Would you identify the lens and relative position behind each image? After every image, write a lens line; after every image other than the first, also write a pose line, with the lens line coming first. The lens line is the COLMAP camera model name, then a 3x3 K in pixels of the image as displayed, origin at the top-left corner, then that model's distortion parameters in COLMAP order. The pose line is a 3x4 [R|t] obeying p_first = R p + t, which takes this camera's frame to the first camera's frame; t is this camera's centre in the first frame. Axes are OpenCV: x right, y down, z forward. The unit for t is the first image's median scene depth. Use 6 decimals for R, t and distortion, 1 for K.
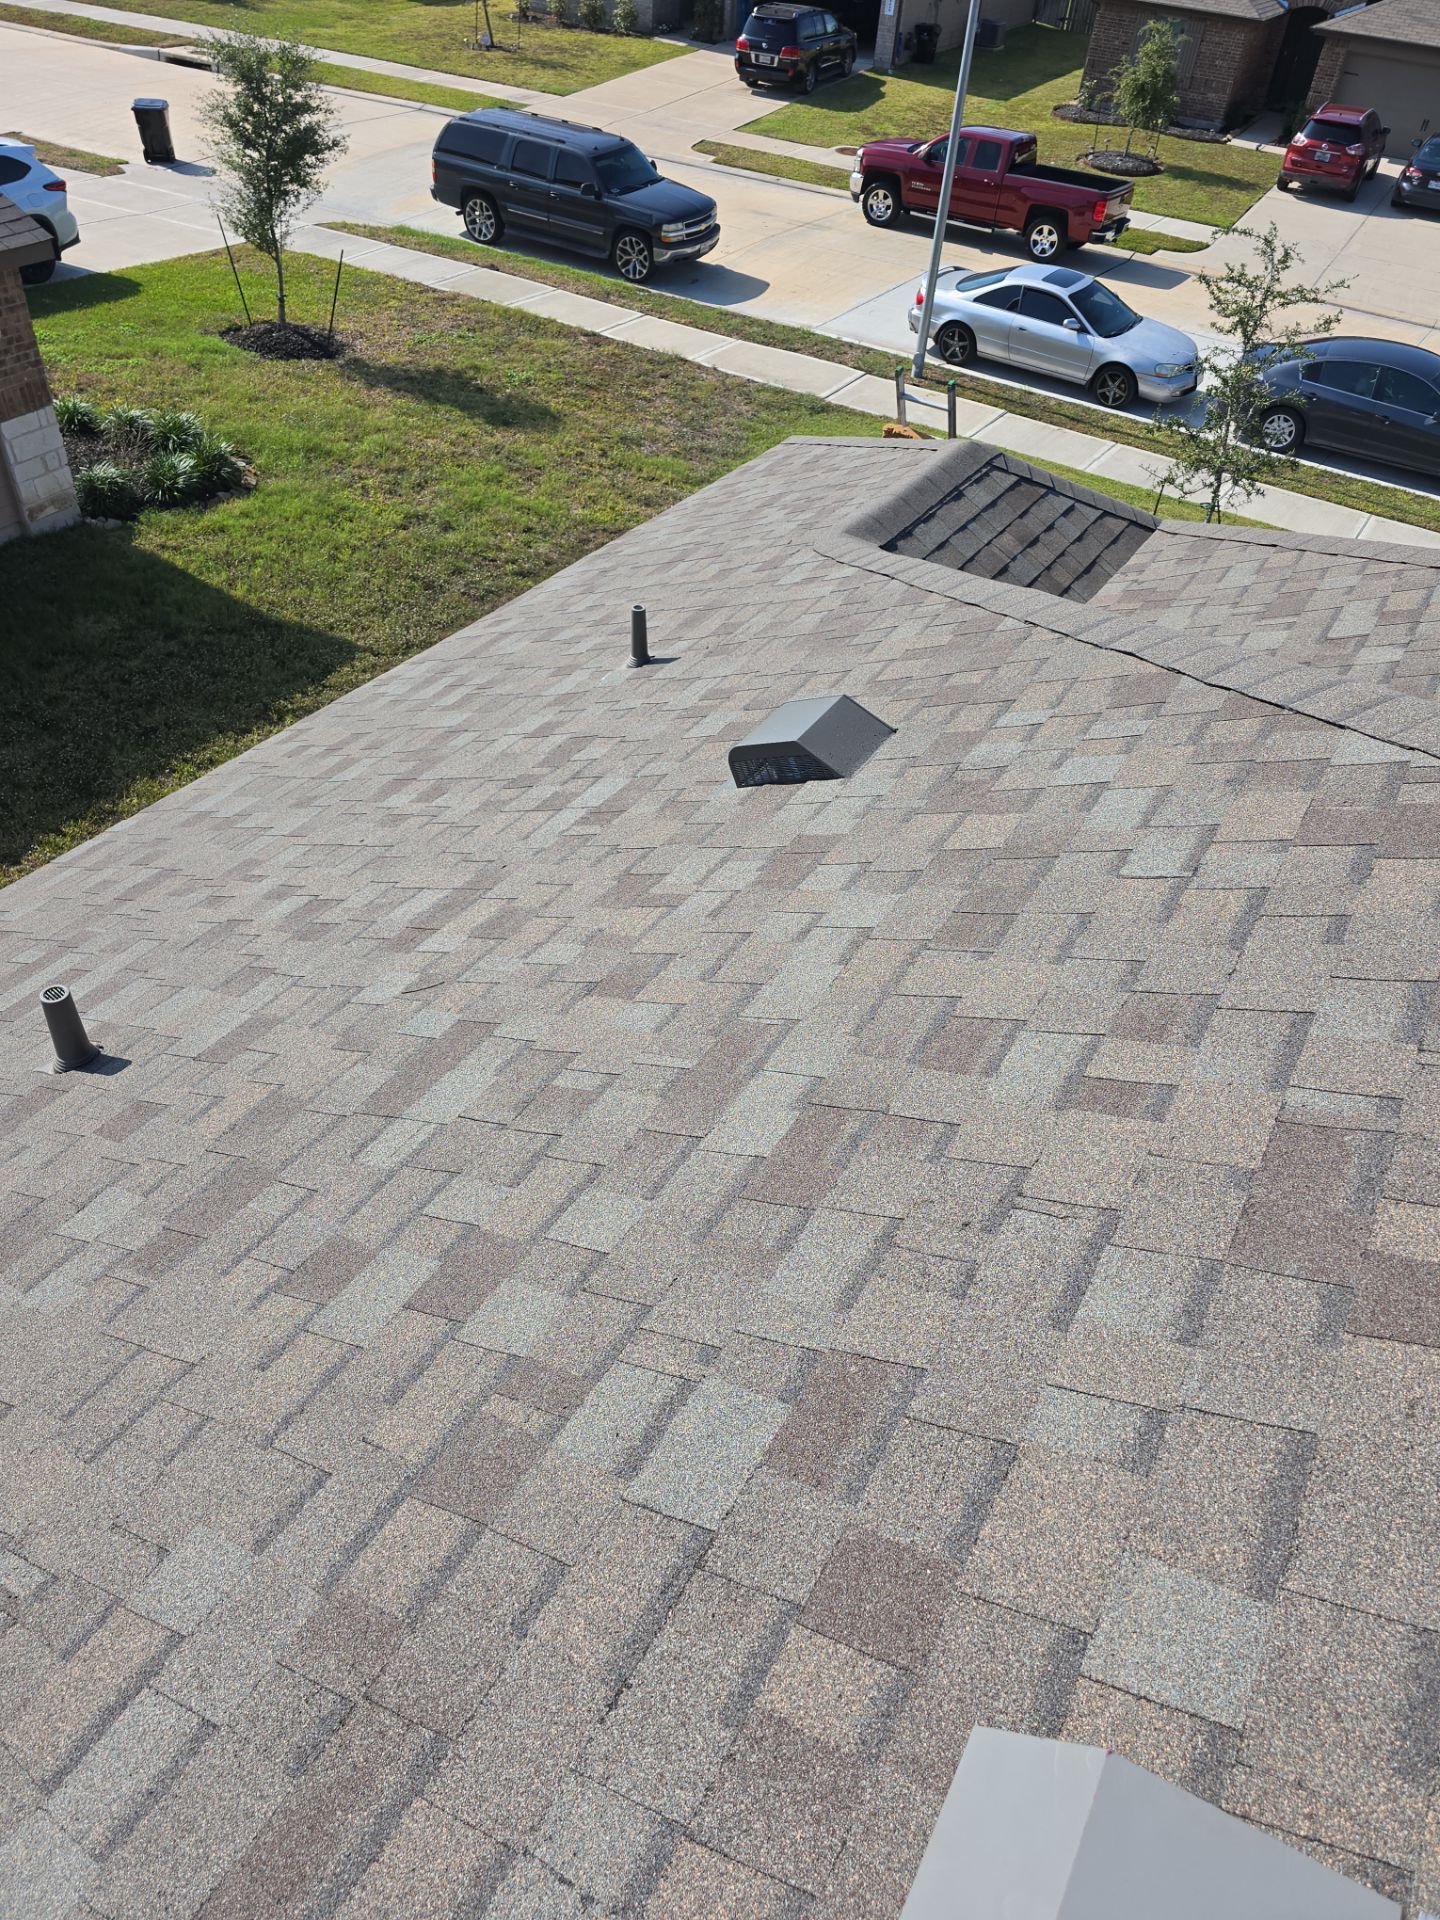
lens RADIAL K [[1263.4, 0, 734.0], [0, 1263.4, 941.5], [0, 0, 1]] dist [0.068969, -0.056556]
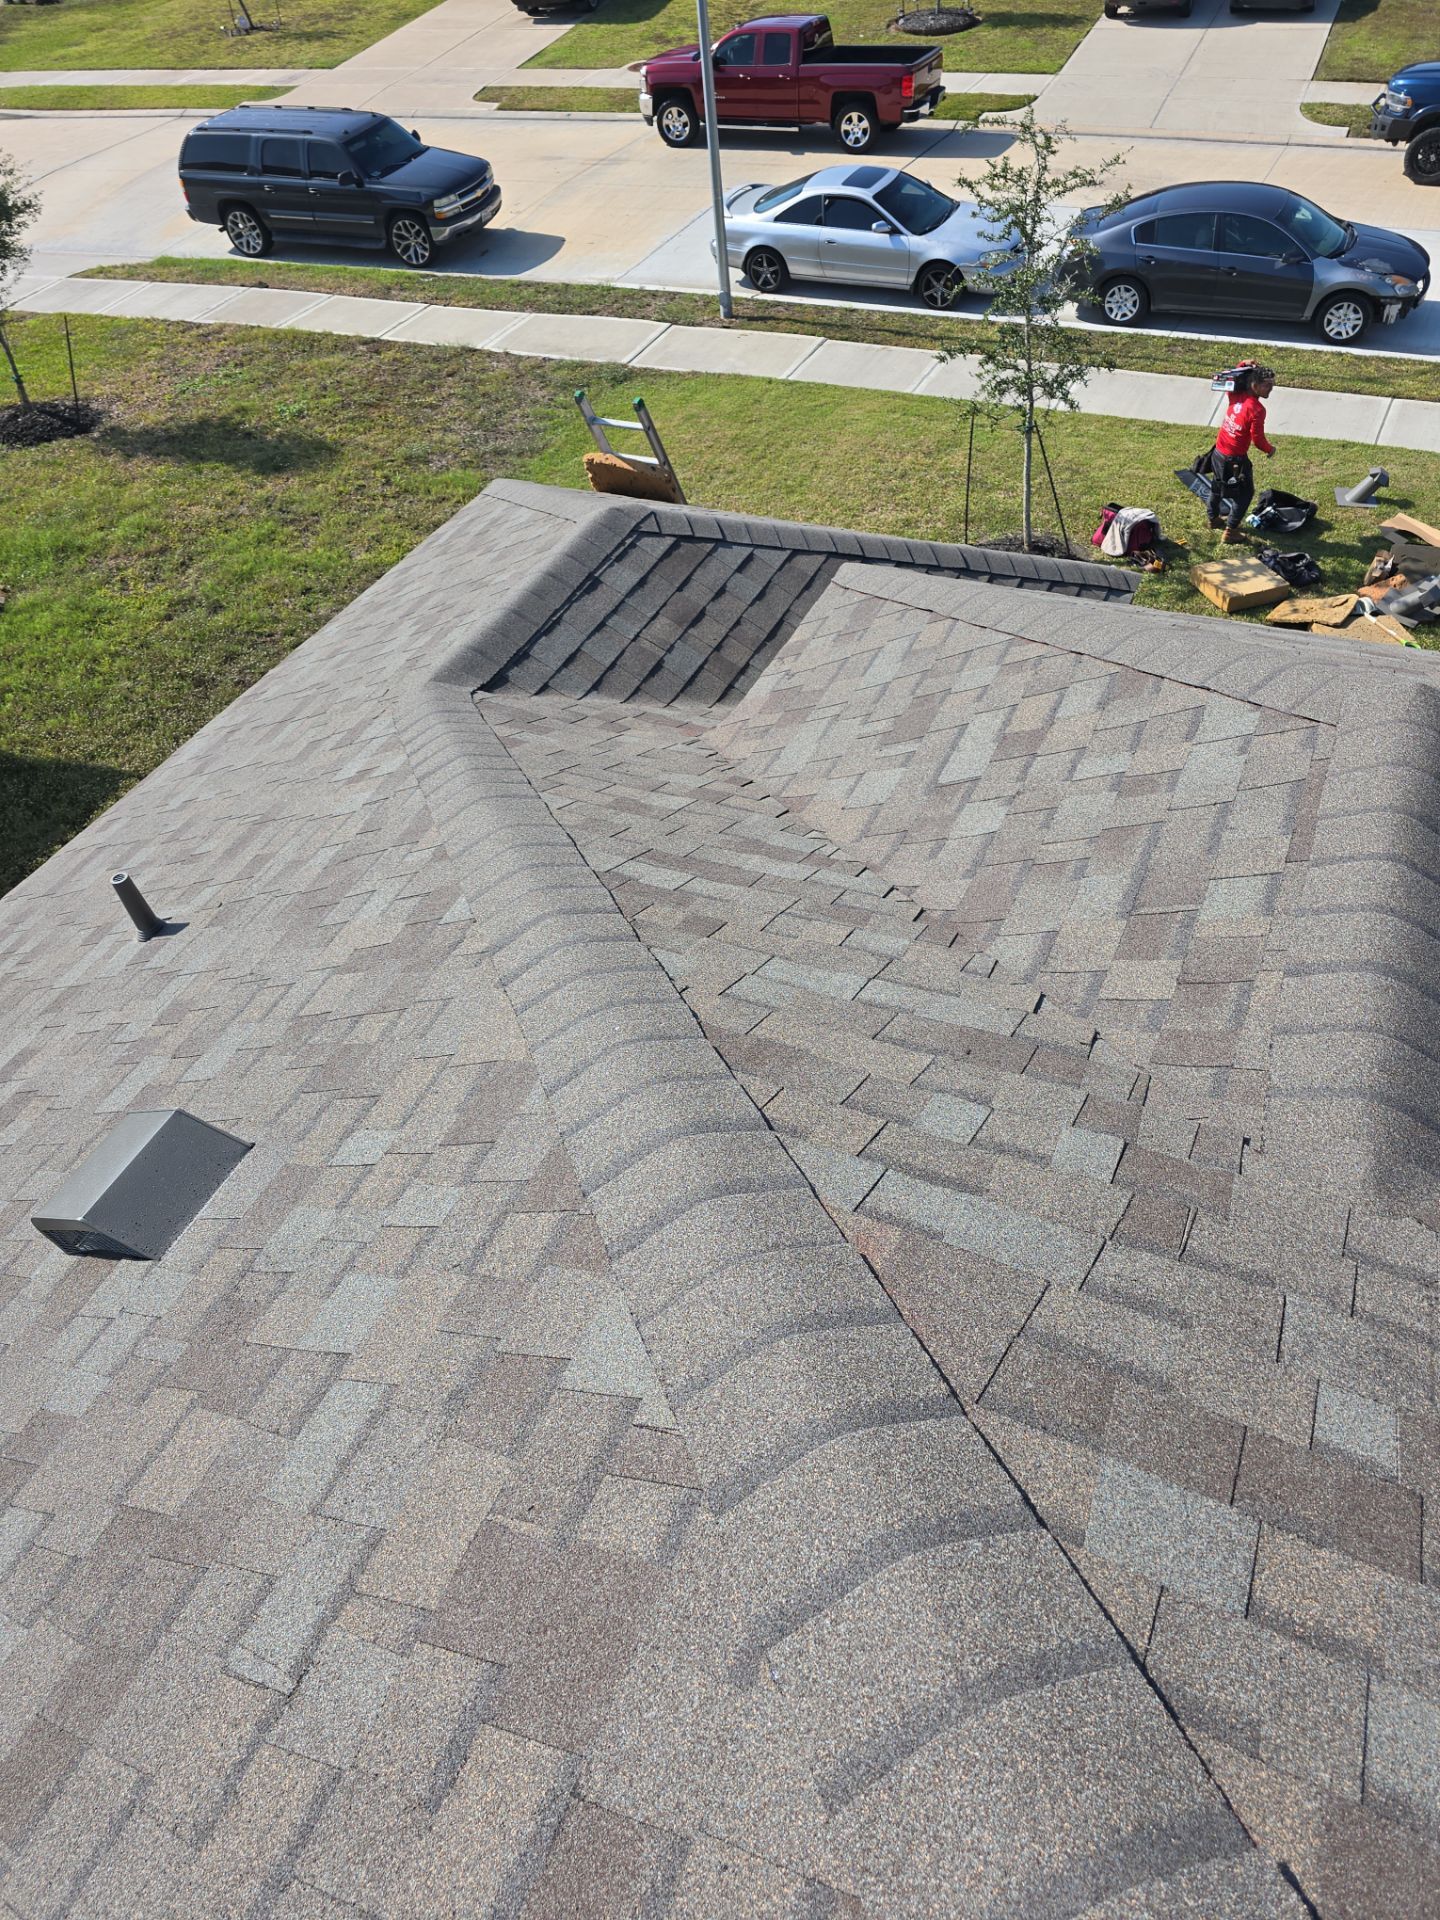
lens RADIAL K [[1286.5, 0, 740.0], [0, 1286.5, 938.5], [0, 0, 1]] dist [0.044529, -0.047234]
pose [[0.981757, -0.189061, -0.020244, 0.104169], [0.189881, 0.980412, 0.052320, -0.062685], [0.009956, -0.055209, 0.998425, 0.058127]]
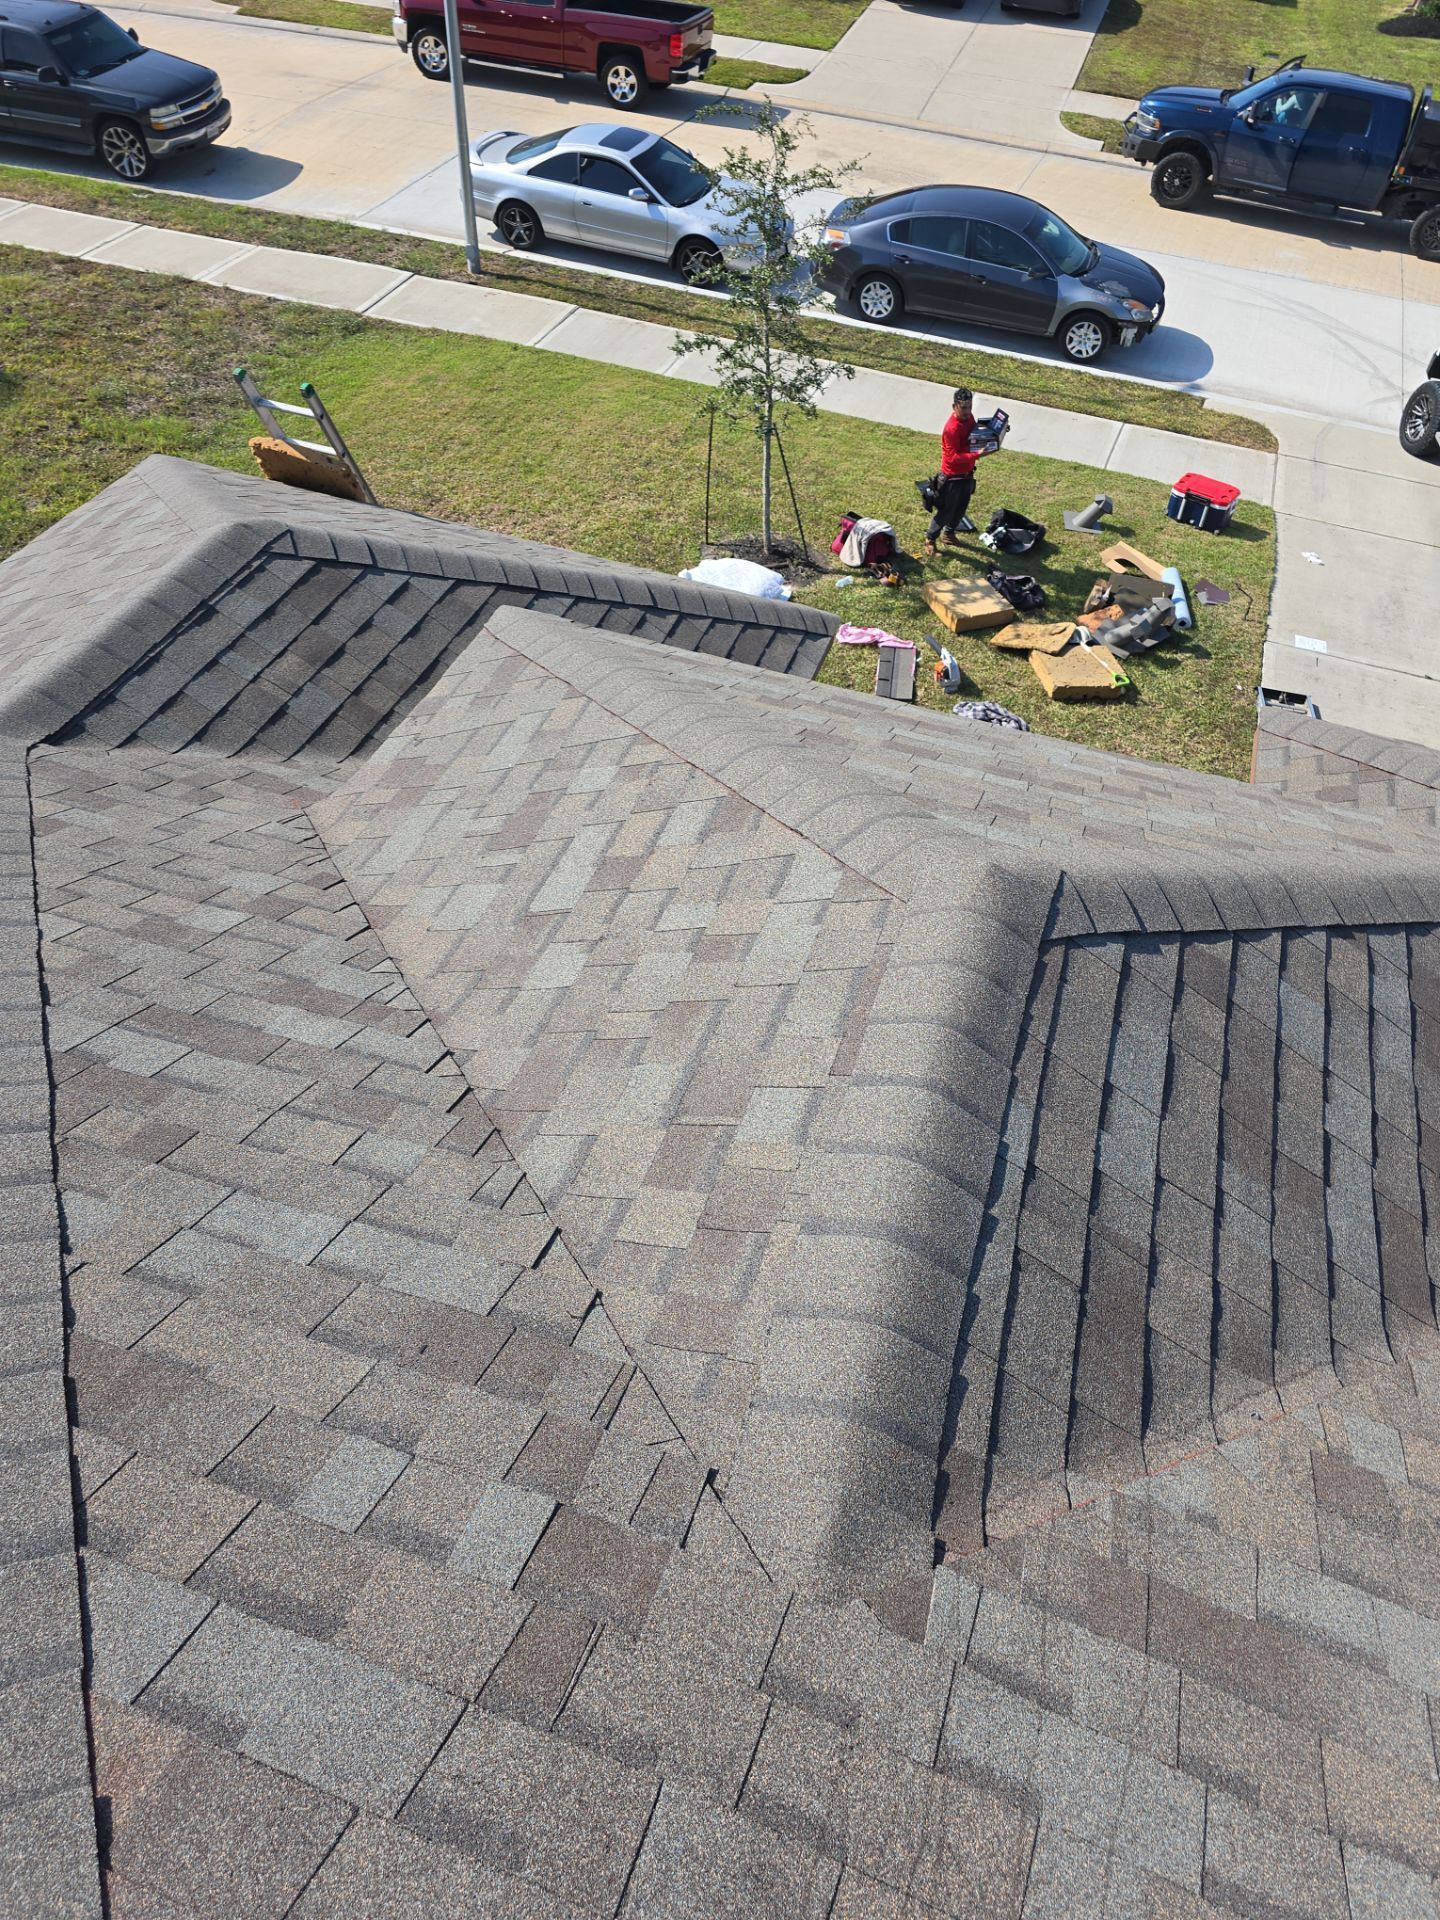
lens RADIAL K [[1284.7, 0, 751.3], [0, 1284.7, 932.9], [0, 0, 1]] dist [0.046132, -0.050170]
pose [[0.974141, -0.175924, 0.141772, 0.147020], [0.160763, 0.980597, 0.112186, -0.086394], [-0.158758, -0.086493, 0.983522, 0.083382]]
